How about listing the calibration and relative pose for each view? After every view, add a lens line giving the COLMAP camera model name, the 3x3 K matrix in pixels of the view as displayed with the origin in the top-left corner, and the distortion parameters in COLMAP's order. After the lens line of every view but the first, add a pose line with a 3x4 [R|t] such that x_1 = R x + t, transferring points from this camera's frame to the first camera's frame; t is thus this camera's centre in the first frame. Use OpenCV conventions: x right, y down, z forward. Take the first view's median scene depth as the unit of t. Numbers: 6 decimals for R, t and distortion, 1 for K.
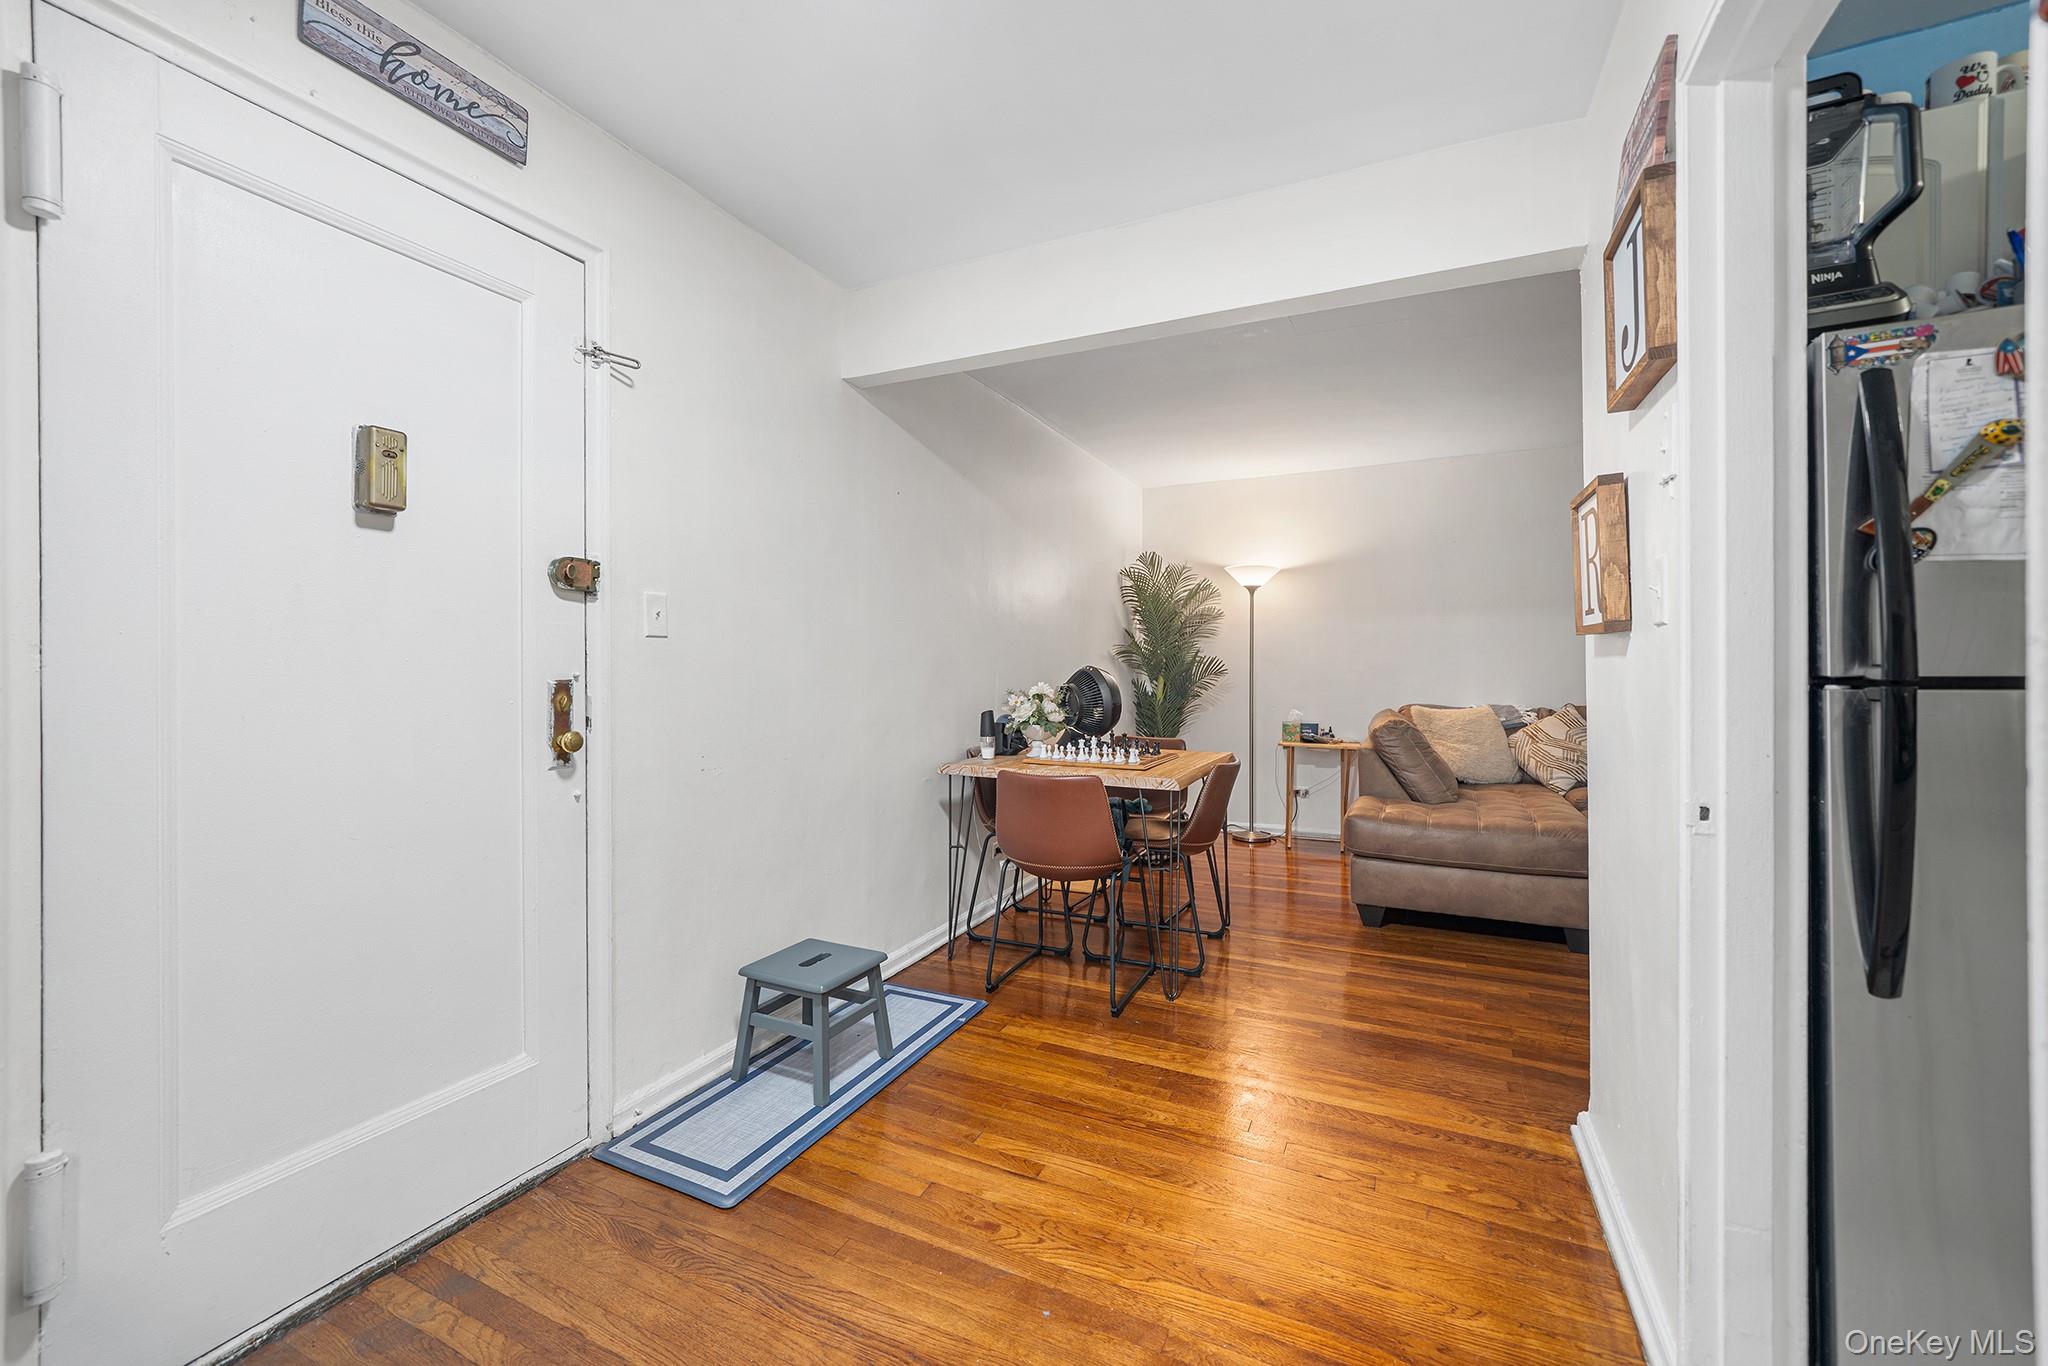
lens RADIAL K [[837.7, 0, 1011.0], [0, 837.7, 669.4], [0, 0, 1]] dist [-0.000618, 0.000101]
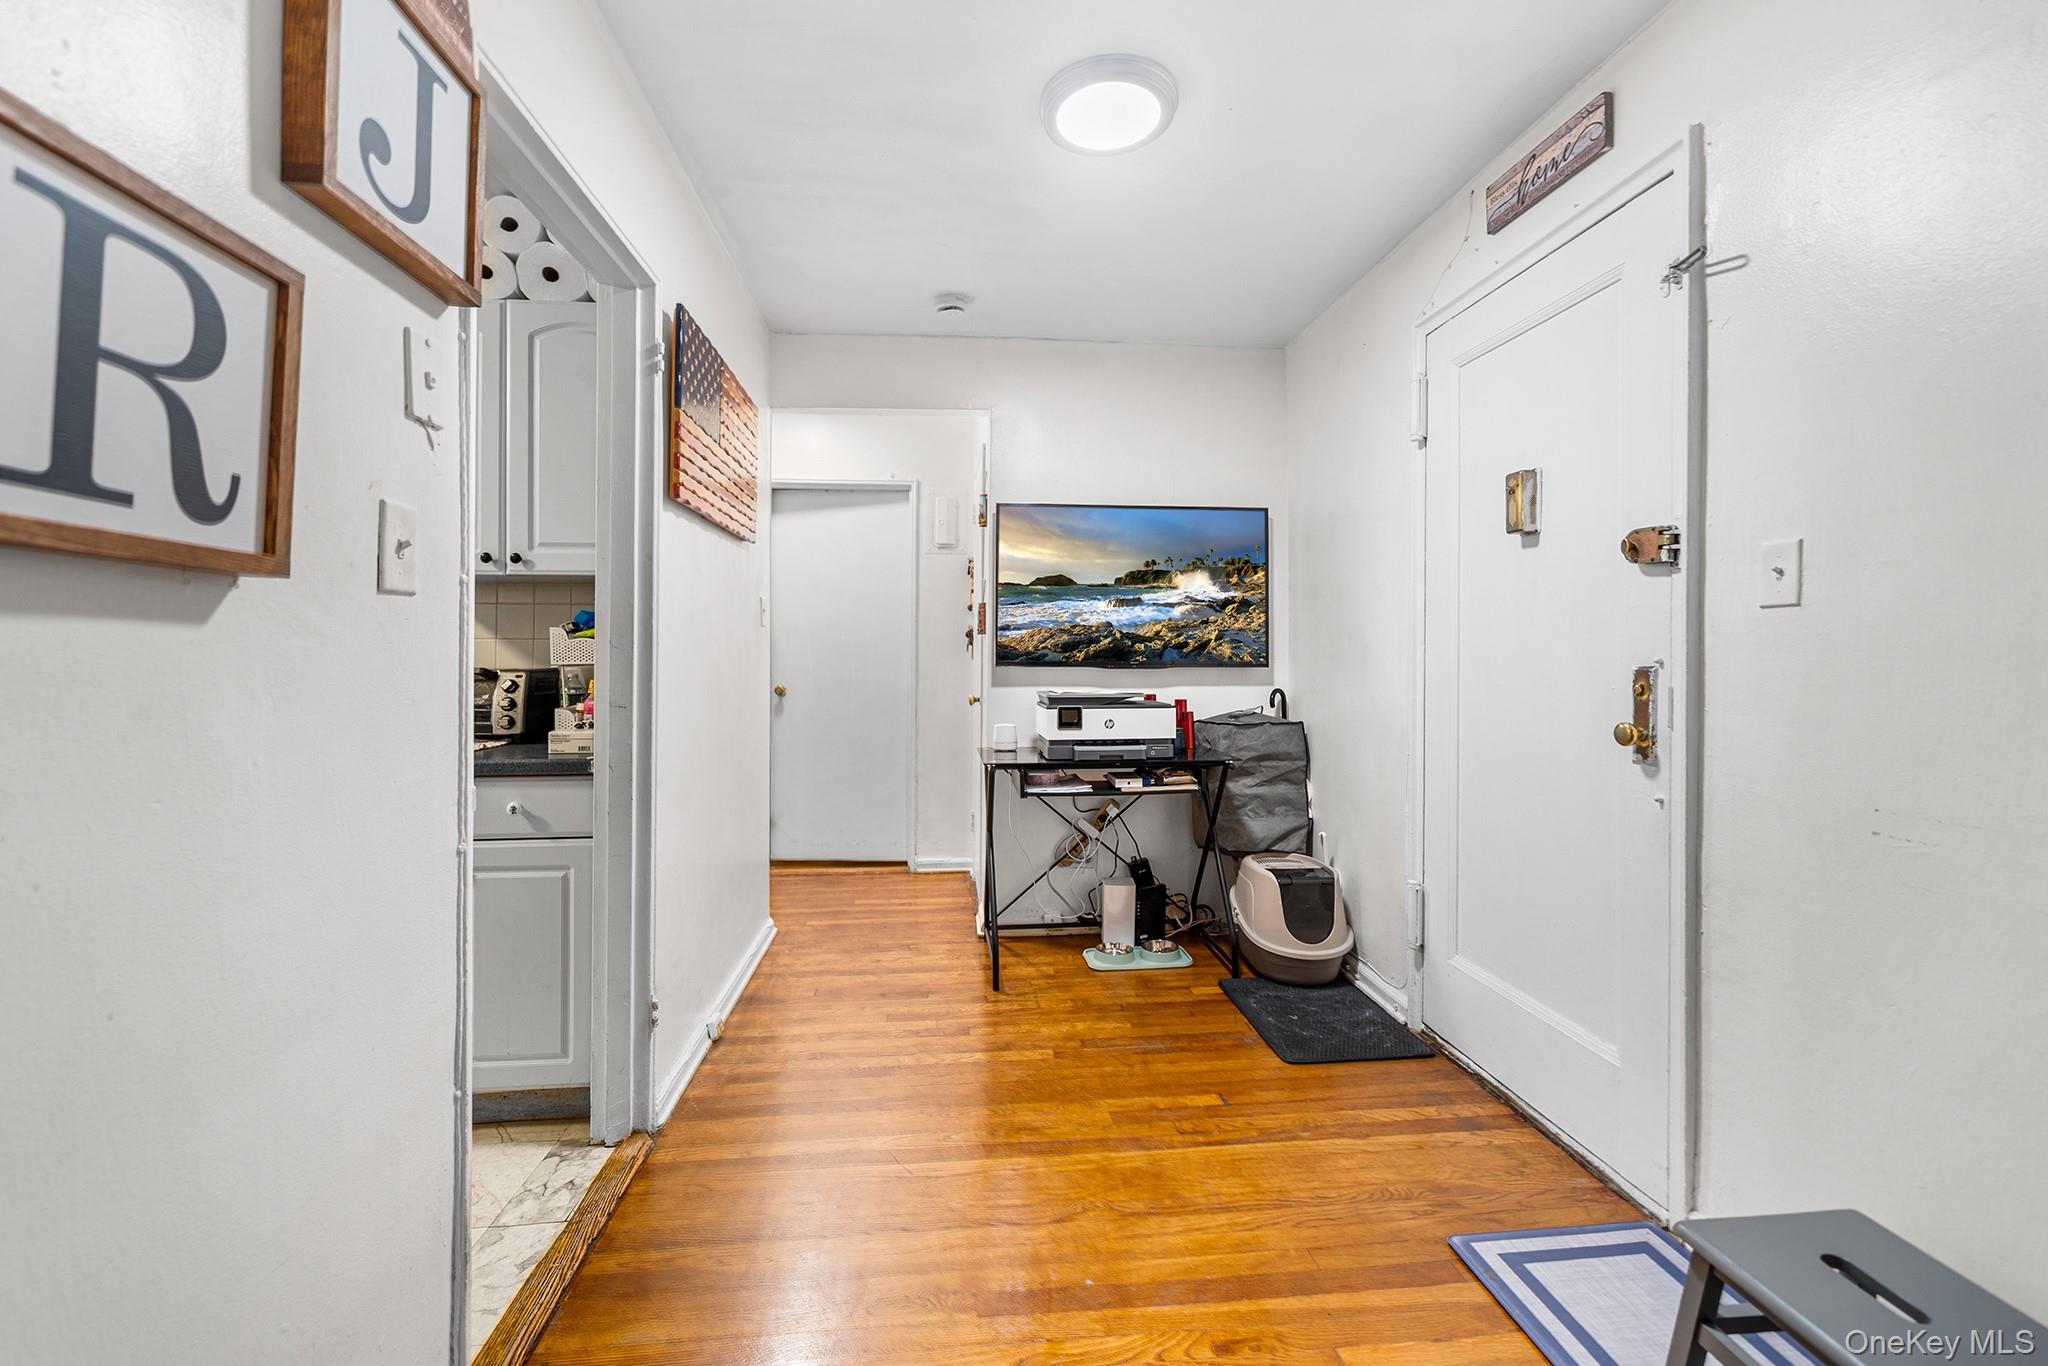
lens RADIAL K [[837.7, 0, 1018.4], [0, 837.7, 648.3], [0, 0, 1]] dist [-0.000618, 0.000101]
pose [[-0.855071, -0.005277, -0.518483, 0.575560], [-0.002430, 0.999978, -0.006171, 0.000908], [0.518504, -0.004017, -0.855066, 1.621987]]
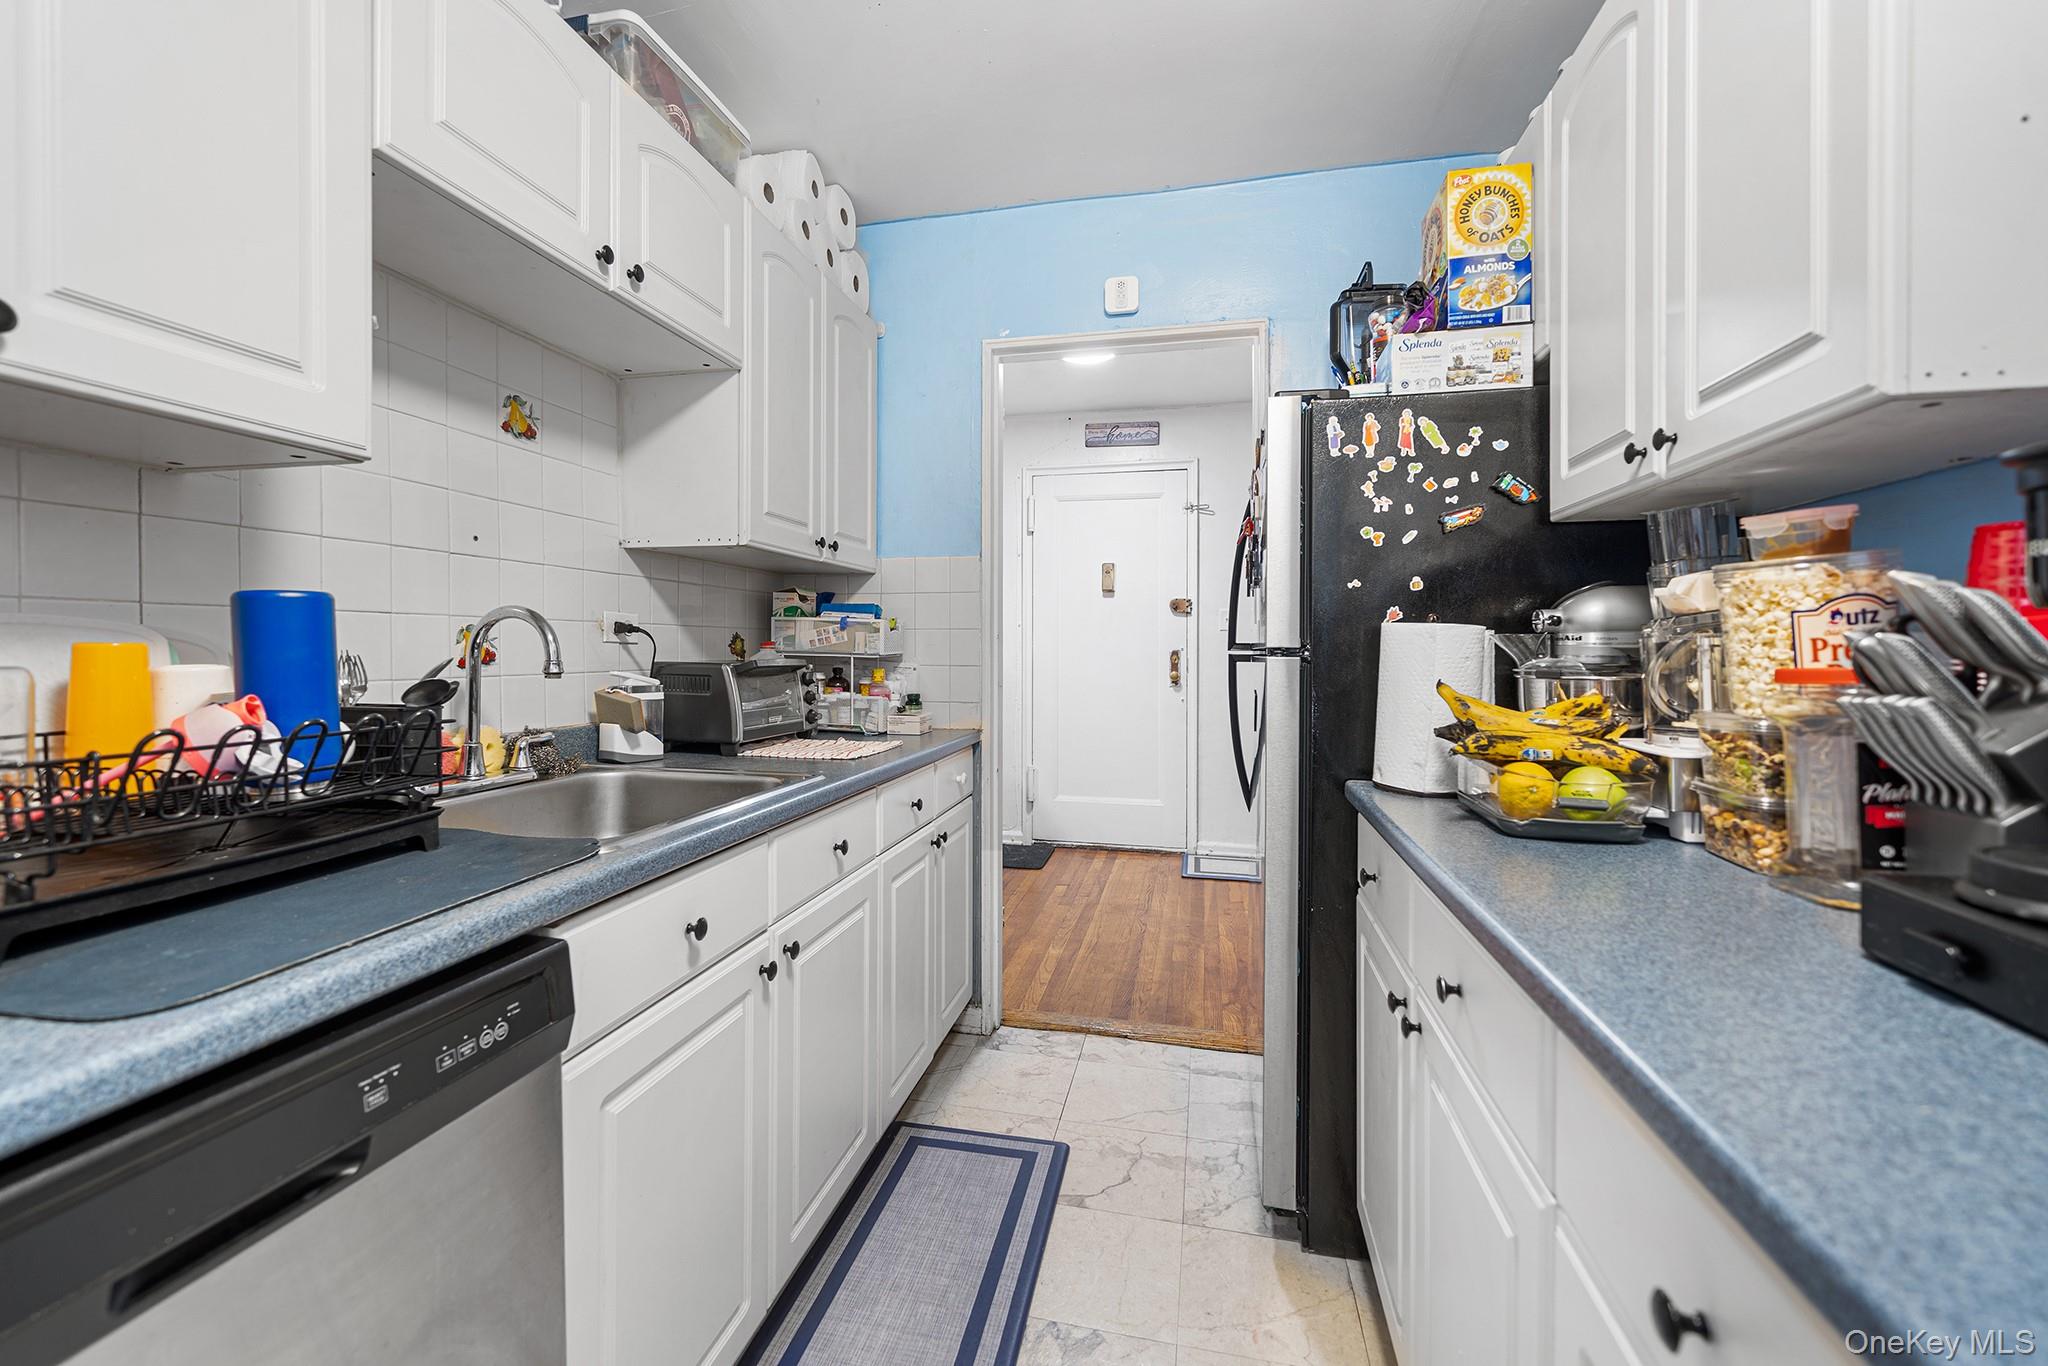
lens RADIAL K [[837.7, 0, 1001.0], [0, 837.7, 649.1], [0, 0, 1]] dist [-0.000618, 0.000101]
pose [[0.217719, 0.003037, -0.976007, 1.927034], [-0.002471, 0.999994, 0.002561, 0.005777], [0.976008, 0.001854, 0.217725, -0.006455]]
